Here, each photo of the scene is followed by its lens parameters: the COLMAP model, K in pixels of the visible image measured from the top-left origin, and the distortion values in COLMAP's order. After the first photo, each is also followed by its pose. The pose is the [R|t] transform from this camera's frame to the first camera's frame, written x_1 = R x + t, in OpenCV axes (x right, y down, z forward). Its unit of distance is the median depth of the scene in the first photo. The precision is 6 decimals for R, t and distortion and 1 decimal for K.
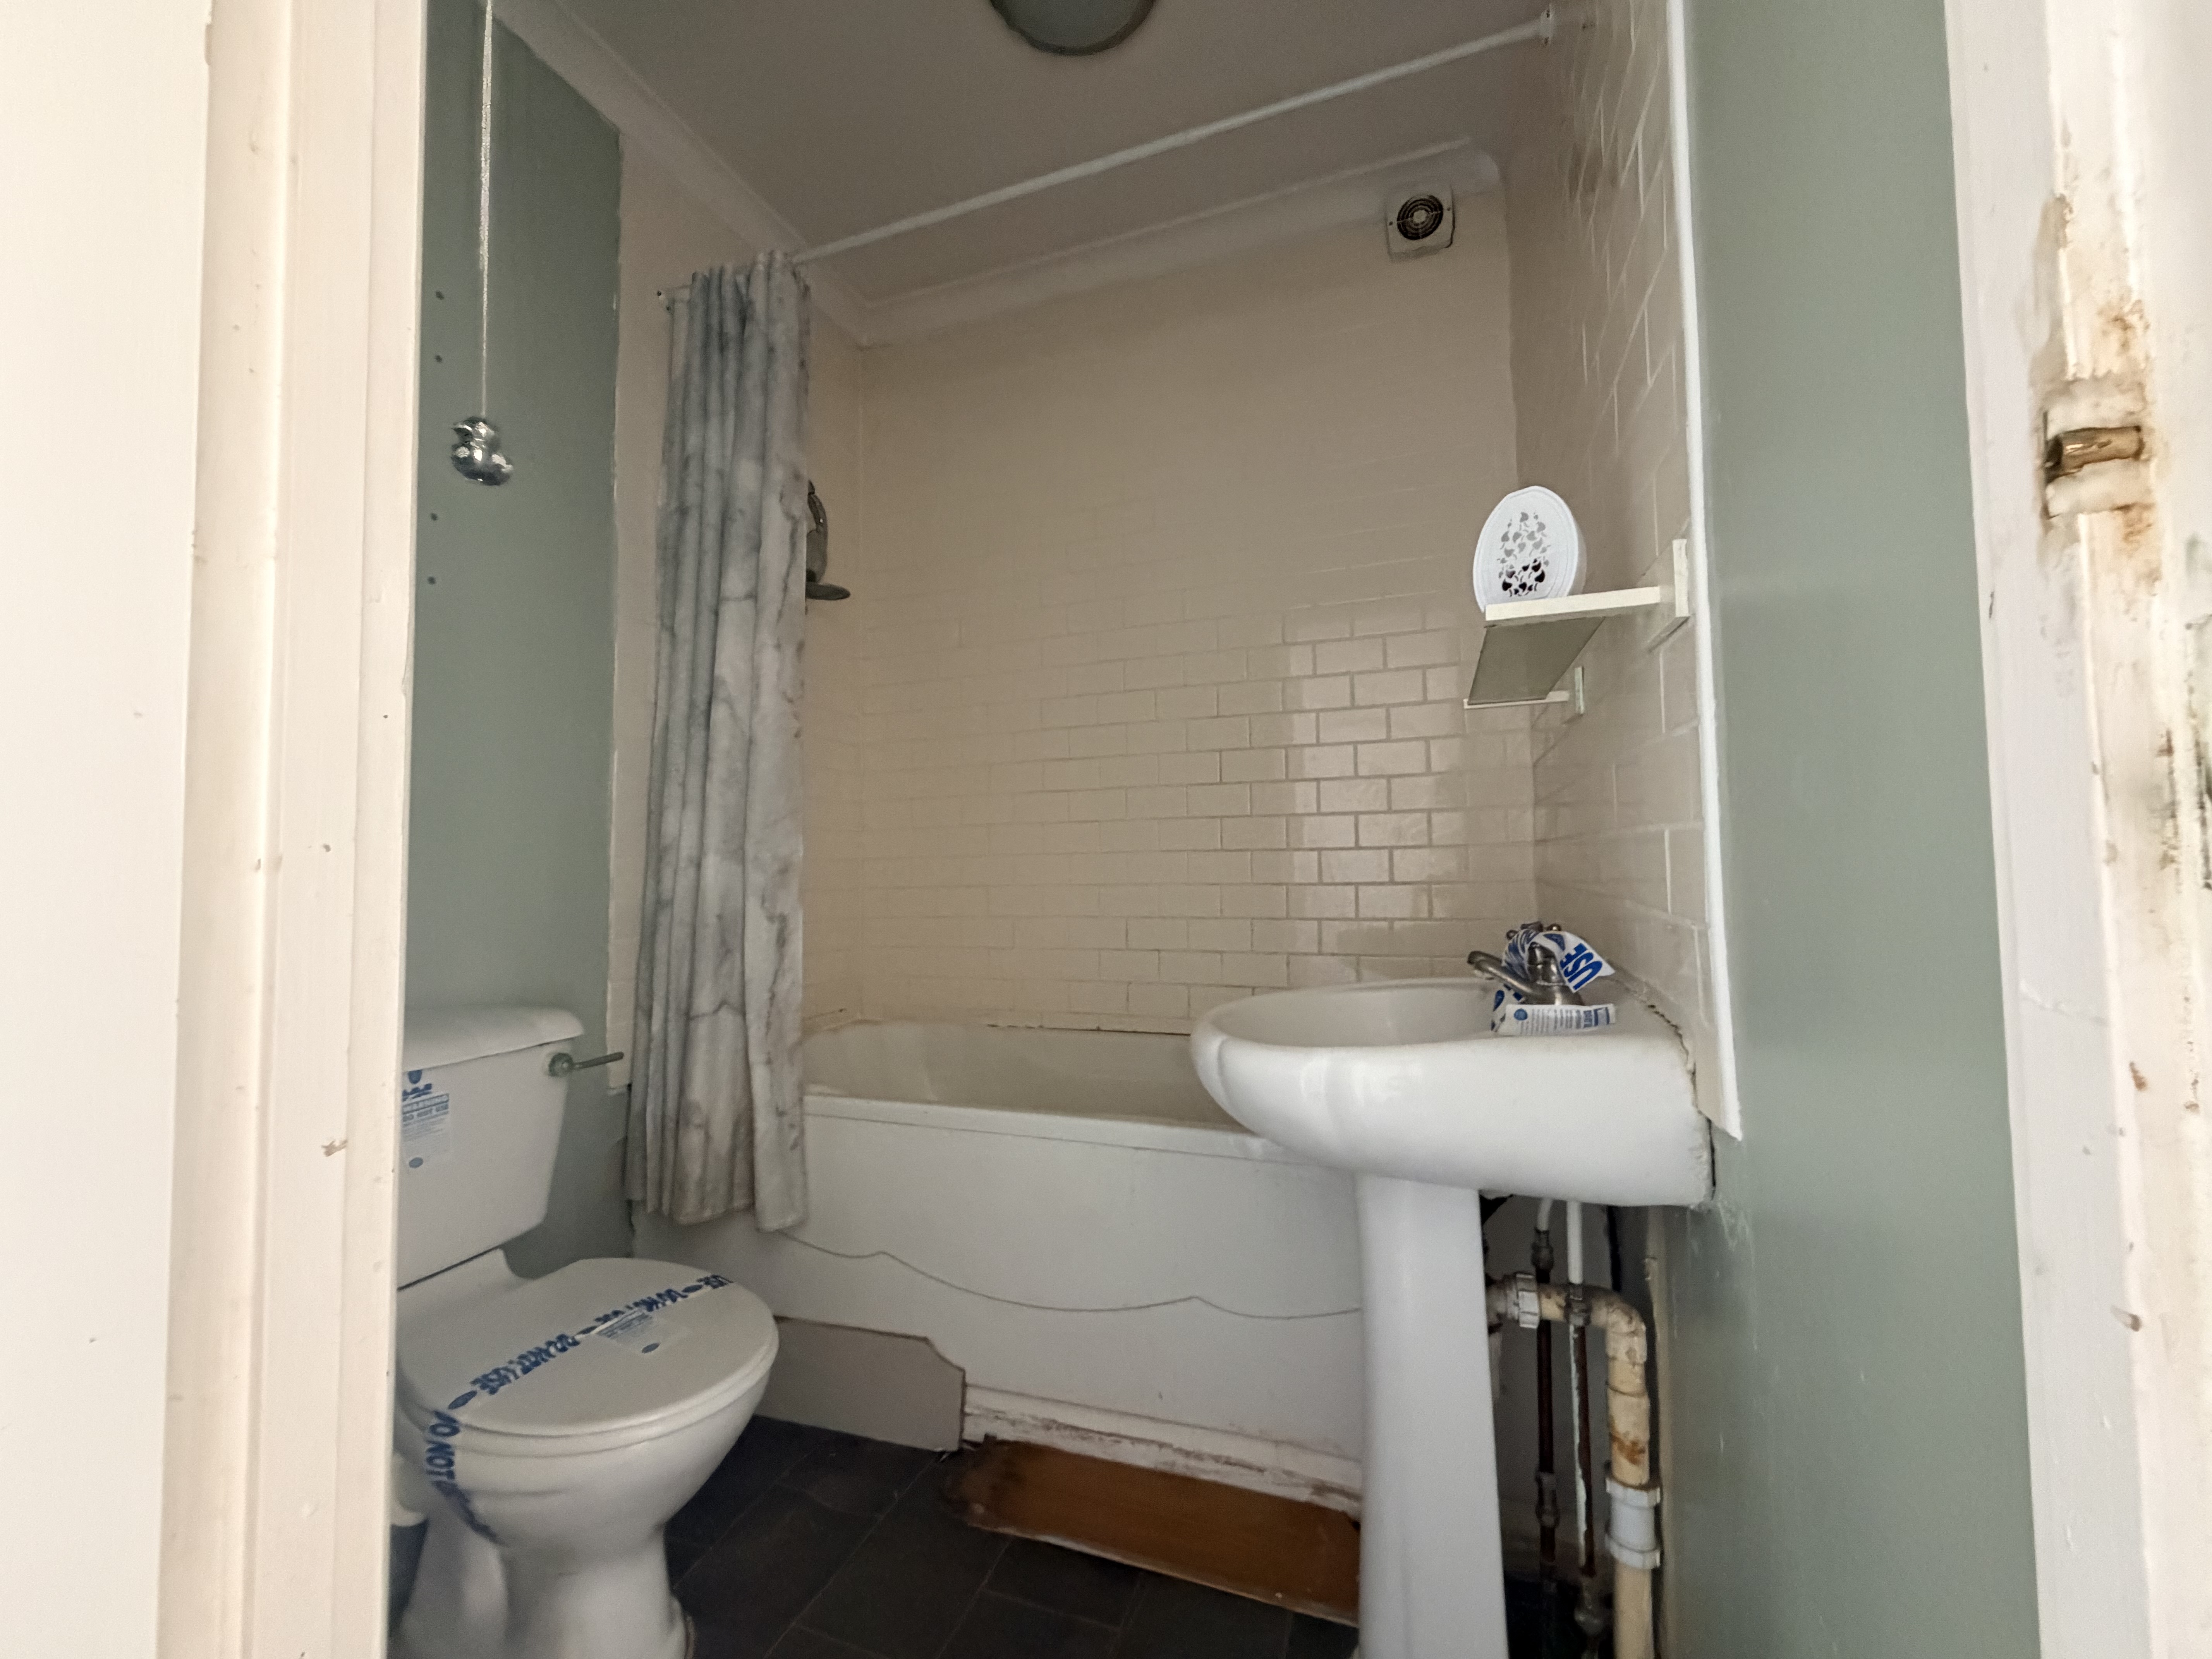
lens RADIAL K [[884.3, 0, 1094.2], [0, 884.3, 822.6], [0, 0, 1]] dist [-0.001144, 0.000049]
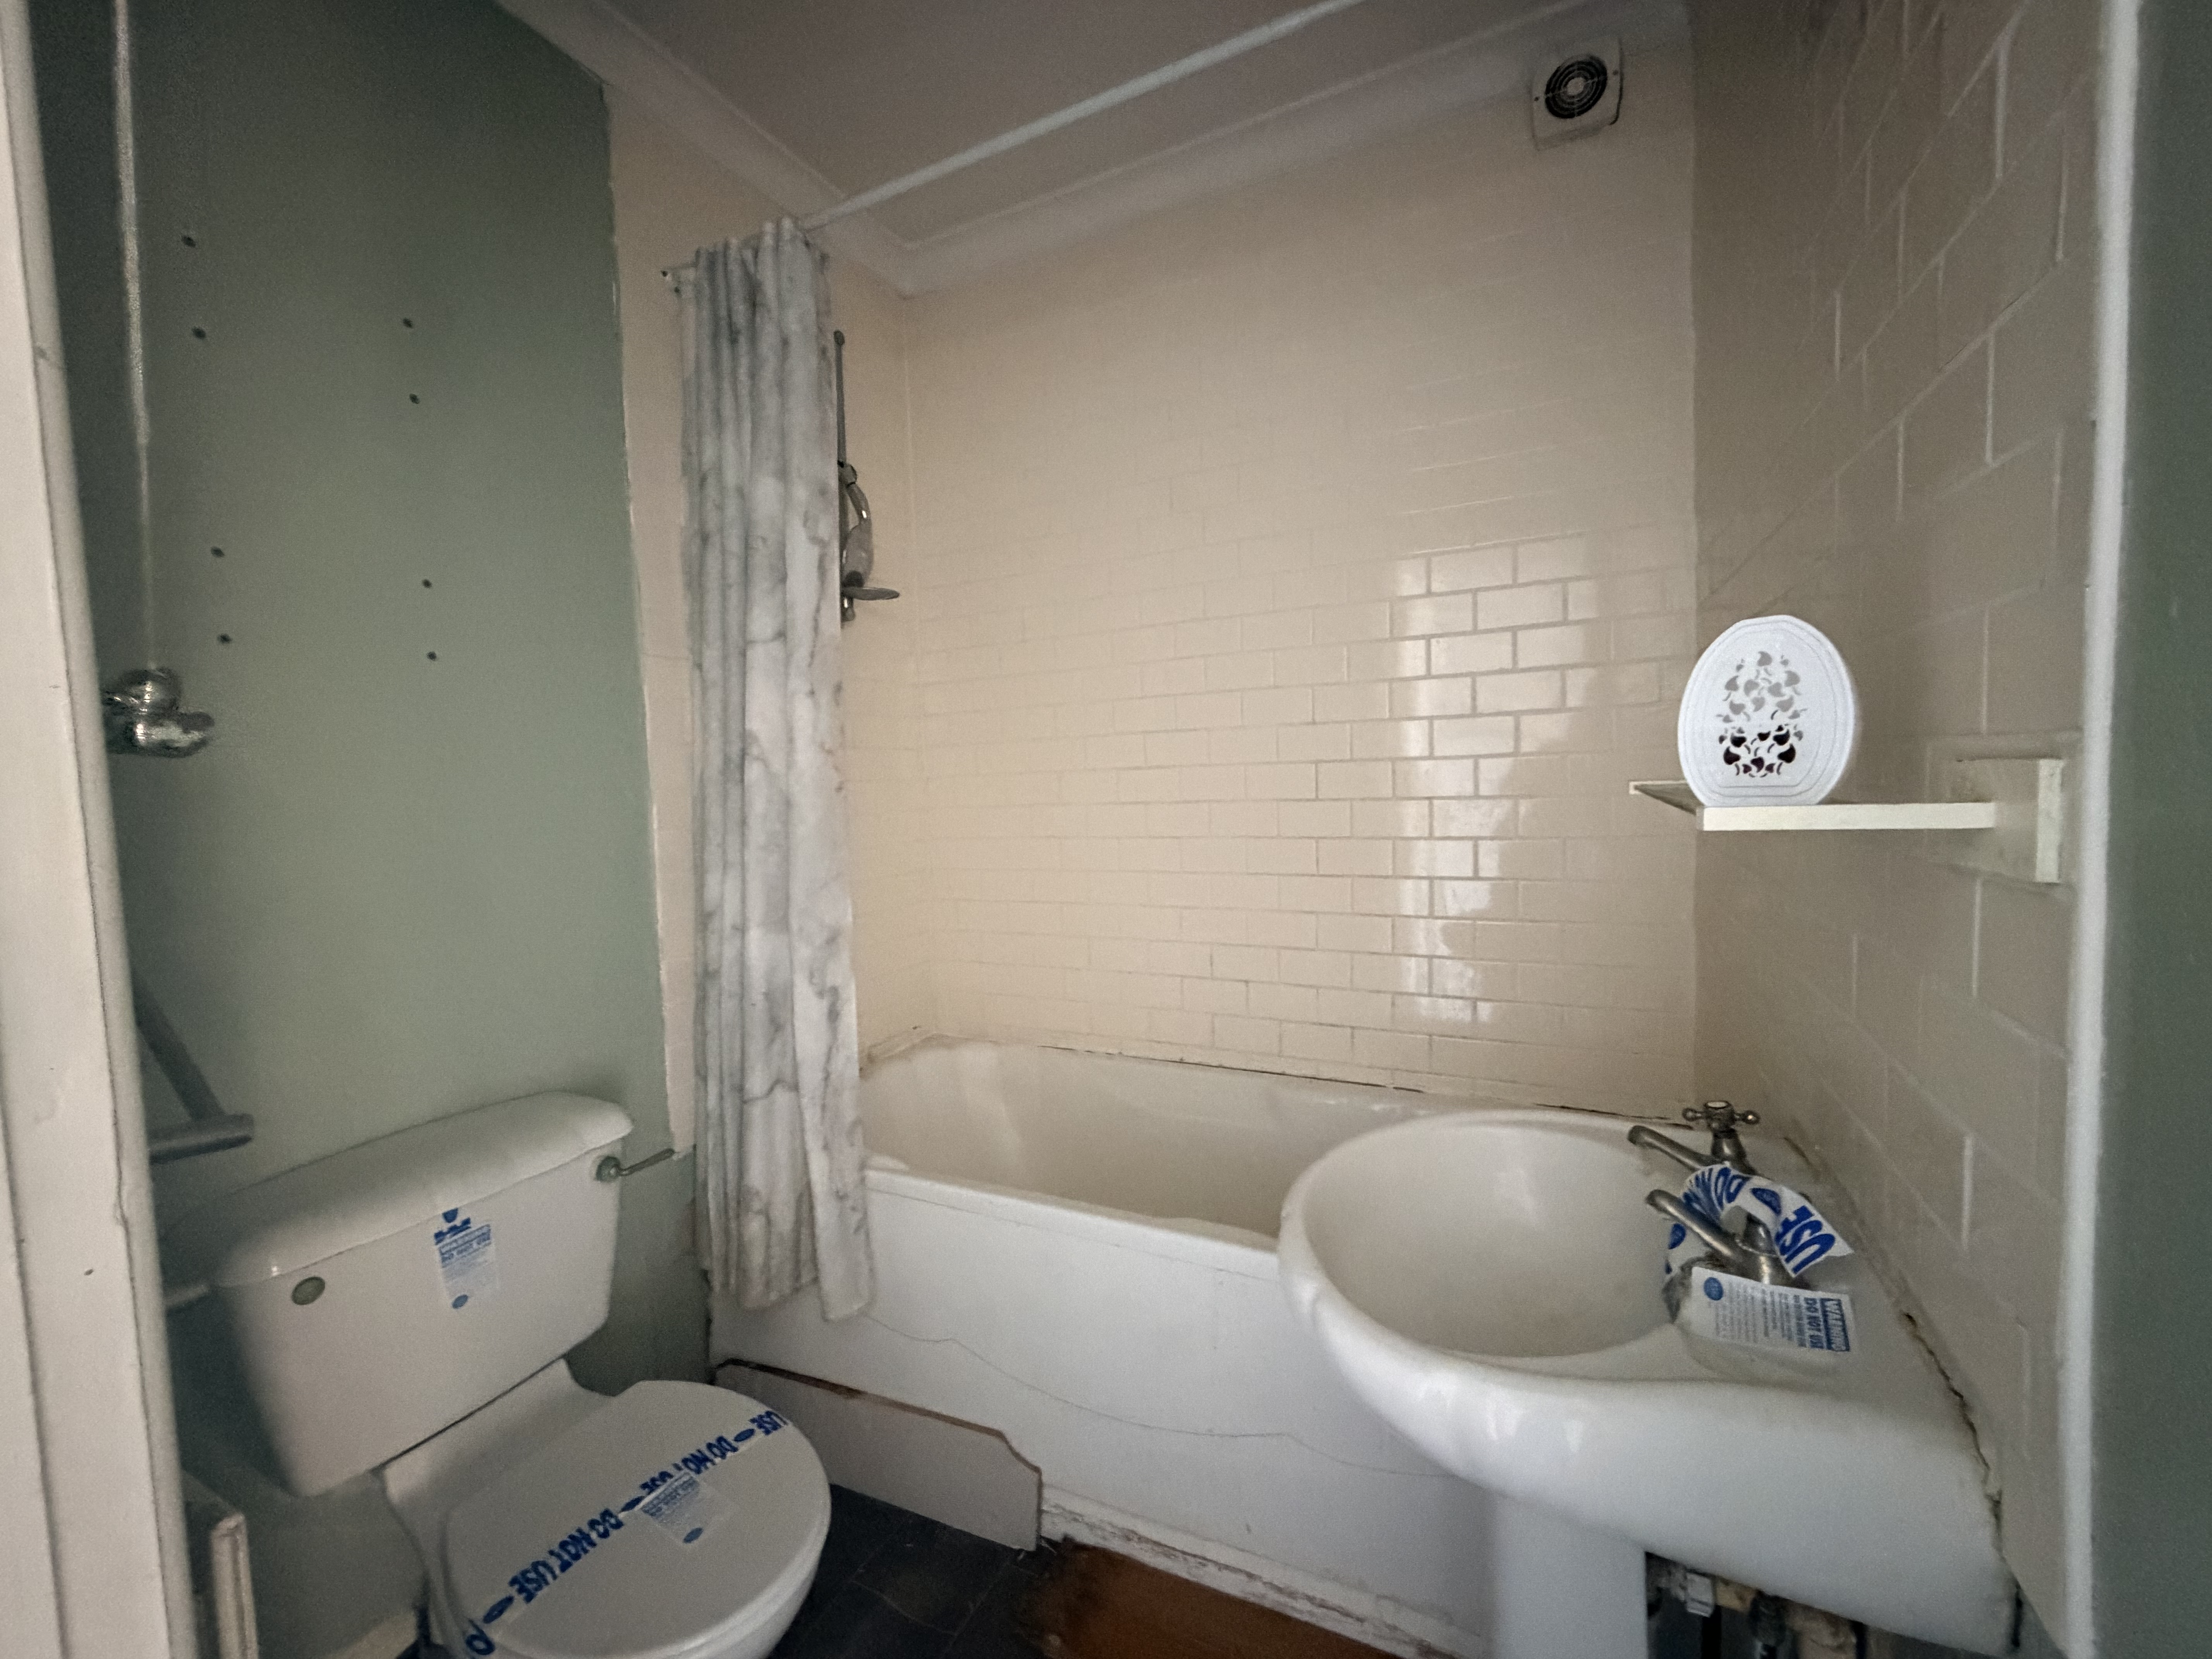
lens RADIAL K [[884.3, 0, 1094.2], [0, 884.3, 822.6], [0, 0, 1]] dist [-0.001144, 0.000049]
pose [[0.994343, -0.014833, -0.105173, 0.020379], [0.026265, 0.993787, 0.108156, -0.167092], [0.102915, -0.110307, 0.988555, 0.136615]]
